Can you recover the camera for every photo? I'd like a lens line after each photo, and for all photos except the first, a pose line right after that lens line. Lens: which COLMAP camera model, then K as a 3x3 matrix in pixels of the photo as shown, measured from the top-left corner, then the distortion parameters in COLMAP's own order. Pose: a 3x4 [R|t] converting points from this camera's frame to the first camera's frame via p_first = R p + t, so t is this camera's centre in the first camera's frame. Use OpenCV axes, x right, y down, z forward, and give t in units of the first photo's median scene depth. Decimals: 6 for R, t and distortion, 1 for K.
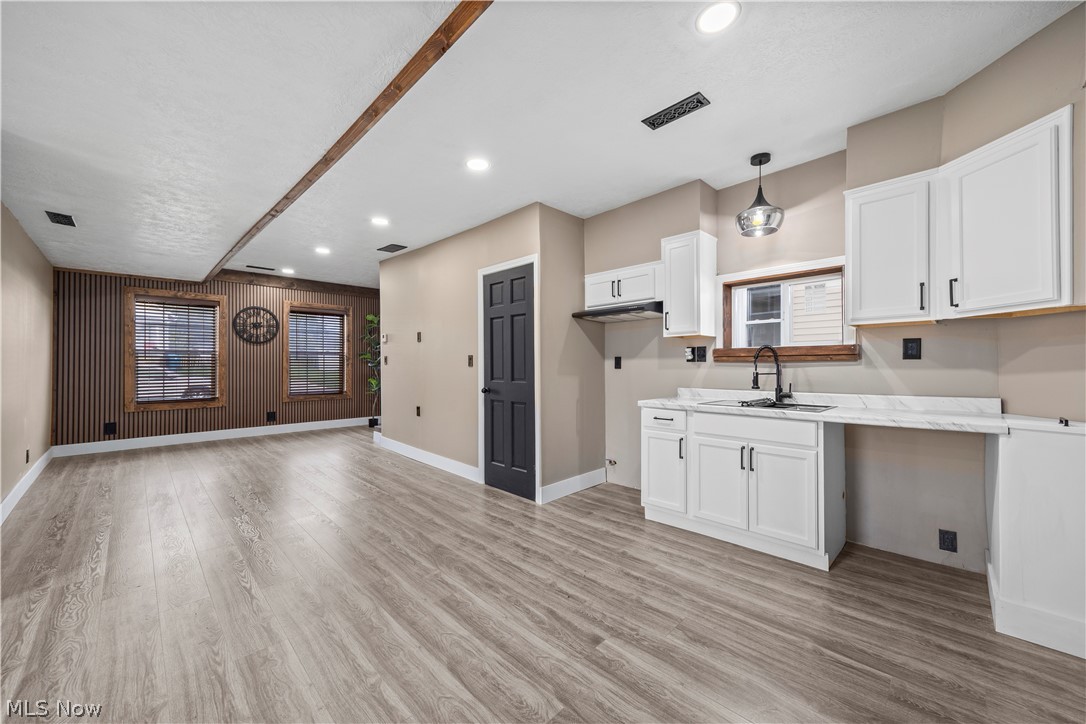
lens RADIAL K [[410.3, 0, 544.7], [0, 410.3, 365.2], [0, 0, 1]] dist [0.010918, -0.000079]
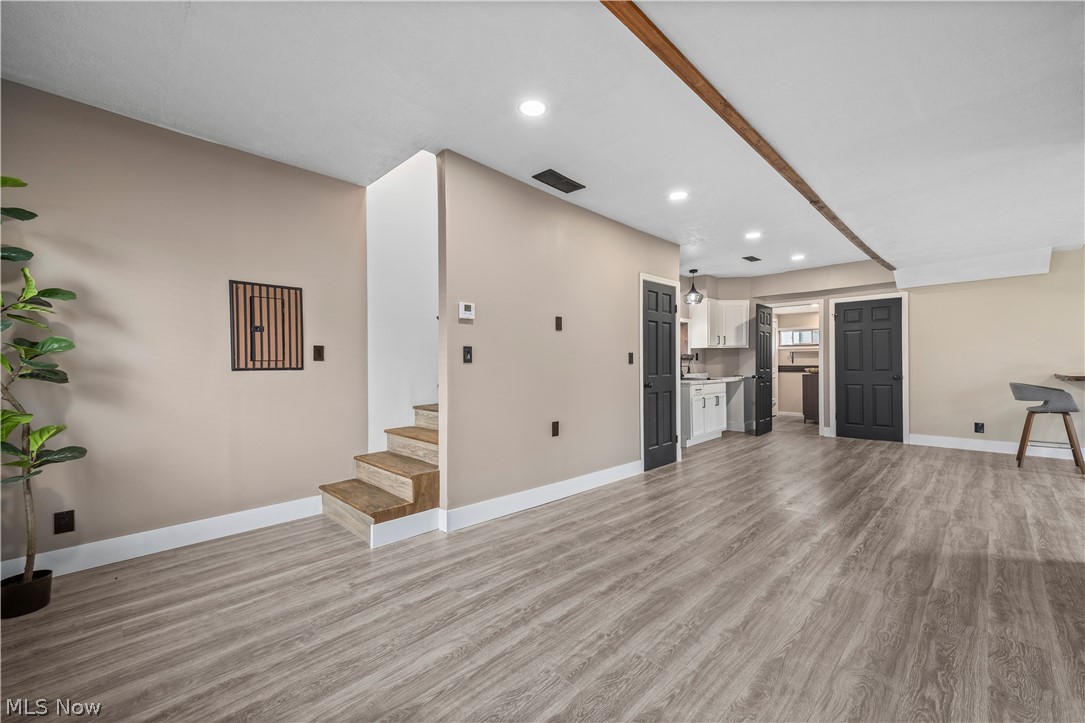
lens RADIAL K [[434.7, 0, 545.1], [0, 434.7, 365.9], [0, 0, 1]] dist [0.026160, -0.000110]
pose [[0.002135, -0.002920, 0.999993, -1.179102], [0.009652, 0.999949, 0.002899, 0.002613], [-0.999951, 0.009646, 0.002163, 1.140096]]
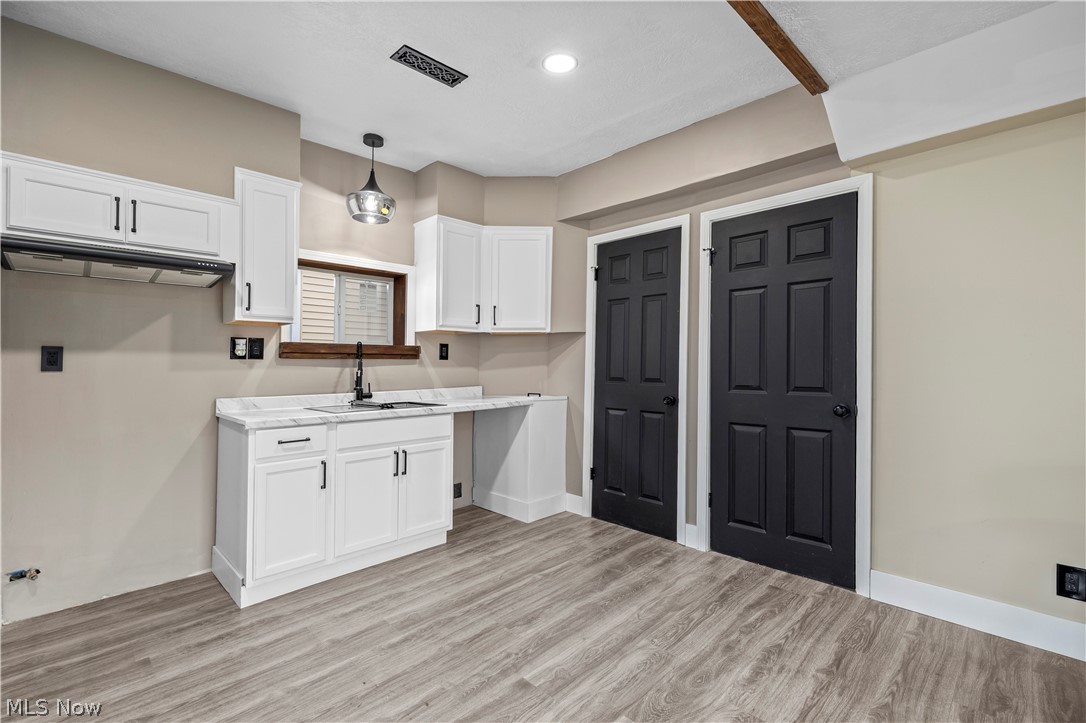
lens RADIAL K [[488.2, 0, 541.3], [0, 488.2, 367.5], [0, 0, 1]] dist [0.016866, -0.000222]
pose [[0.003471, -0.007077, 0.999969, -0.361724], [-0.000730, 0.999975, 0.007080, -0.000143], [-0.999994, -0.000755, 0.003466, 0.388634]]
